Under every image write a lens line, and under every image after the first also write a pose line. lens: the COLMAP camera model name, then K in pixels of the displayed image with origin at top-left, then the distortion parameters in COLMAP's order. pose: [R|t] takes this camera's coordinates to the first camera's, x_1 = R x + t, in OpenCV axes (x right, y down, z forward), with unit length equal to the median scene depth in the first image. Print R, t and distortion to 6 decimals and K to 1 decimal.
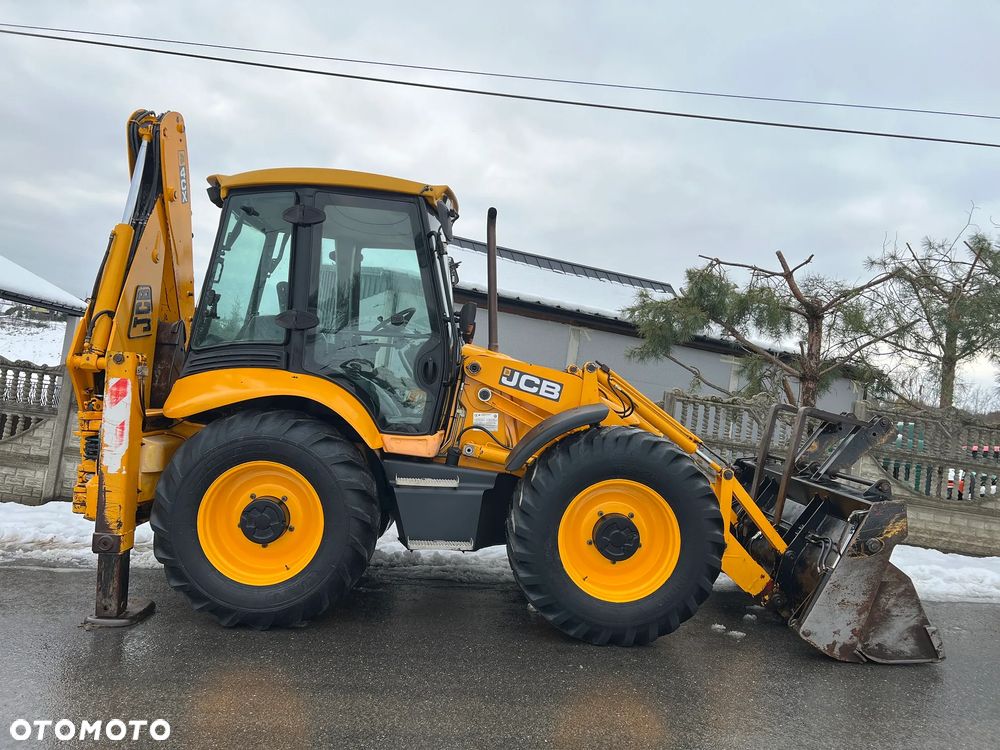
lens RADIAL K [[753.3, 0, 500.7], [0, 753.3, 377.4], [0, 0, 1]] dist [0.068244, -0.073831]
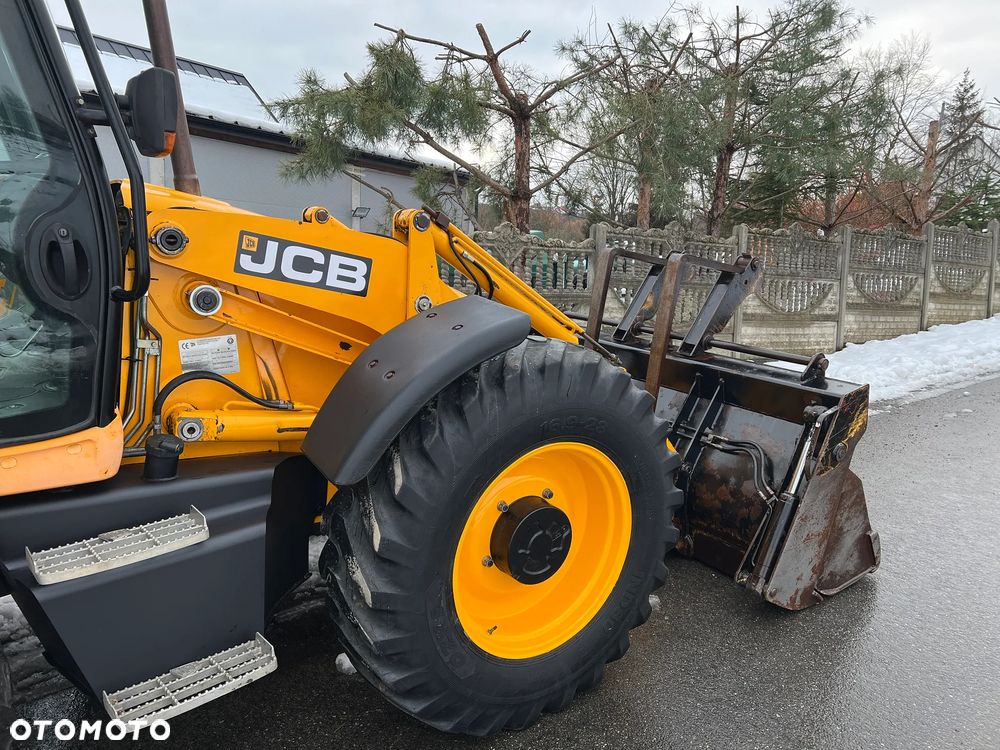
lens RADIAL K [[753.3, 0, 512.9], [0, 753.3, 373.9], [0, 0, 1]] dist [0.068244, -0.073831]
pose [[0.832802, -0.176428, 0.524703, -0.112219], [0.042788, 0.965533, 0.256741, -0.041497], [-0.551914, -0.191364, 0.811647, 0.531531]]
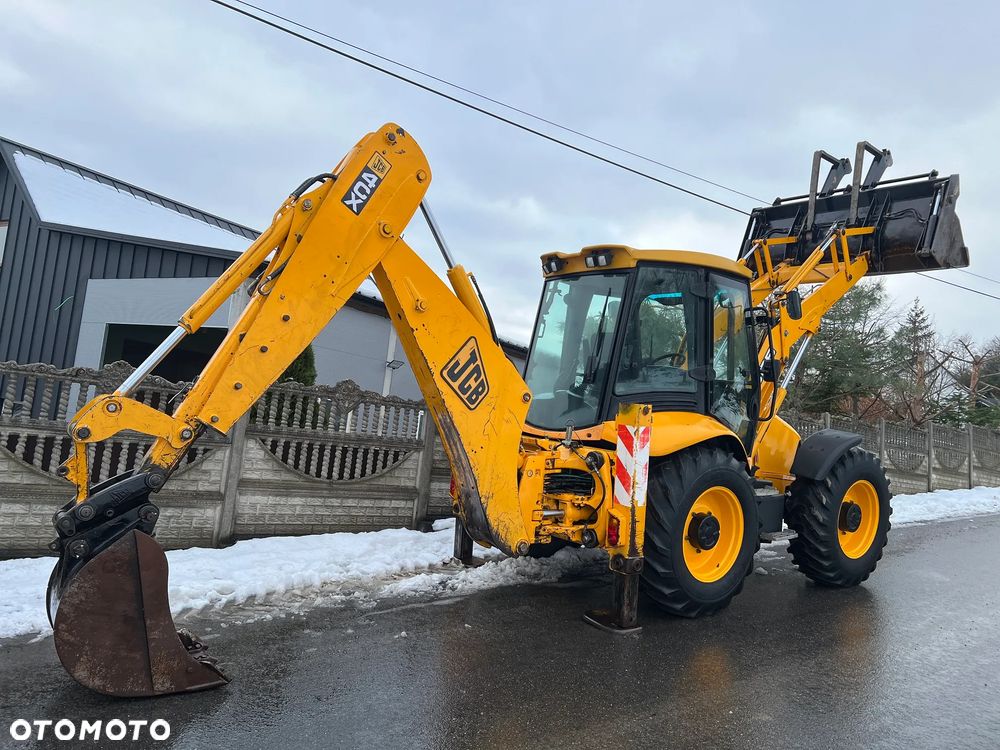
lens RADIAL K [[753.3, 0, 502.7], [0, 753.3, 375.8], [0, 0, 1]] dist [0.068244, -0.073831]
pose [[0.818031, 0.003380, 0.575164, -1.173621], [-0.028772, 0.998971, 0.035051, -0.098023], [-0.574454, -0.045221, 0.817287, 0.145601]]
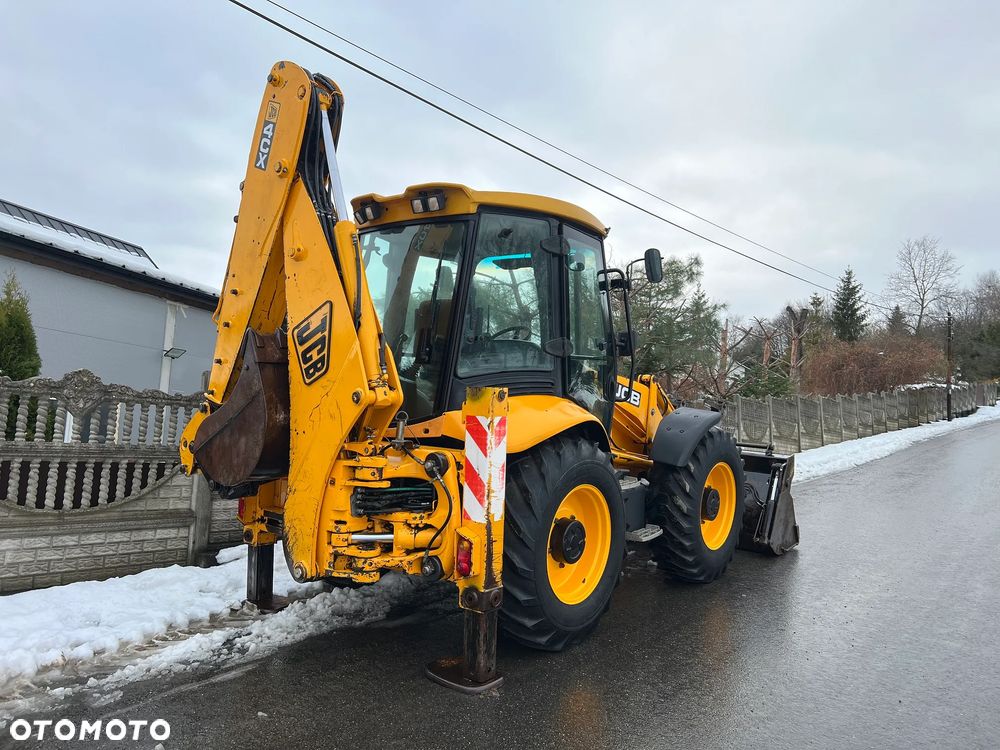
lens RADIAL K [[753.3, 0, 508.8], [0, 753.3, 368.1], [0, 0, 1]] dist [0.068244, -0.073831]
pose [[0.644543, -0.023677, 0.764202, -1.019710], [-0.007044, 0.999294, 0.036901, -0.077972], [-0.764536, -0.029167, 0.643921, 0.356231]]
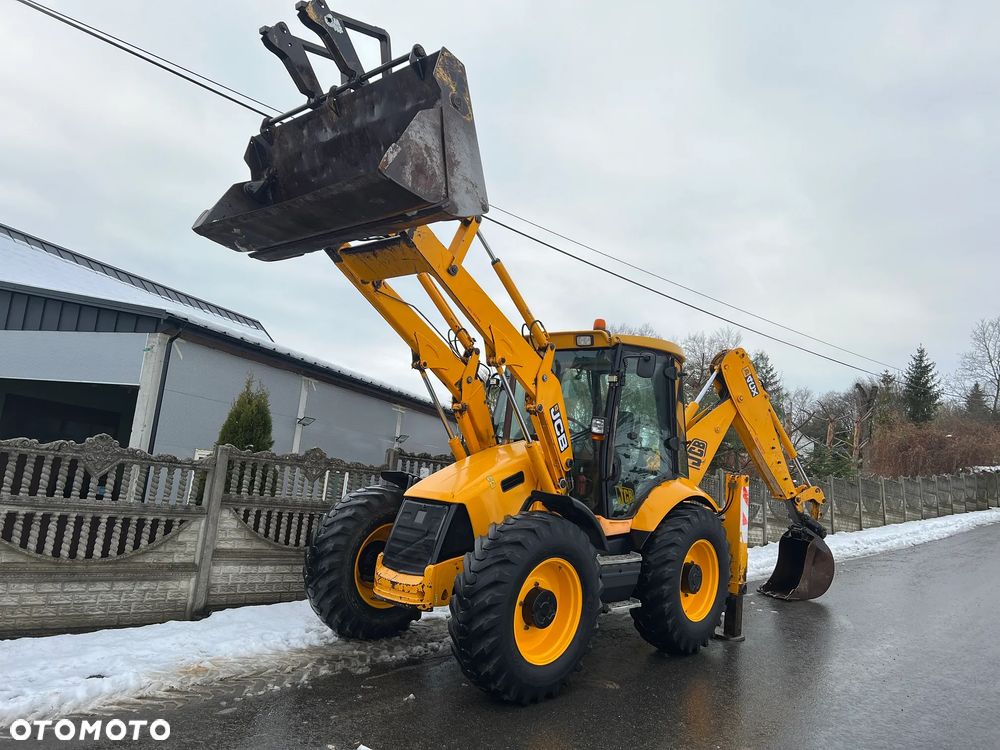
lens RADIAL K [[753.3, 0, 508.6], [0, 753.3, 380.1], [0, 0, 1]] dist [0.068244, -0.073831]
pose [[0.704493, 0.045790, 0.708232, -1.372202], [-0.035858, 0.998938, -0.028917, -0.134004], [-0.708804, -0.005024, 0.705387, 0.172363]]
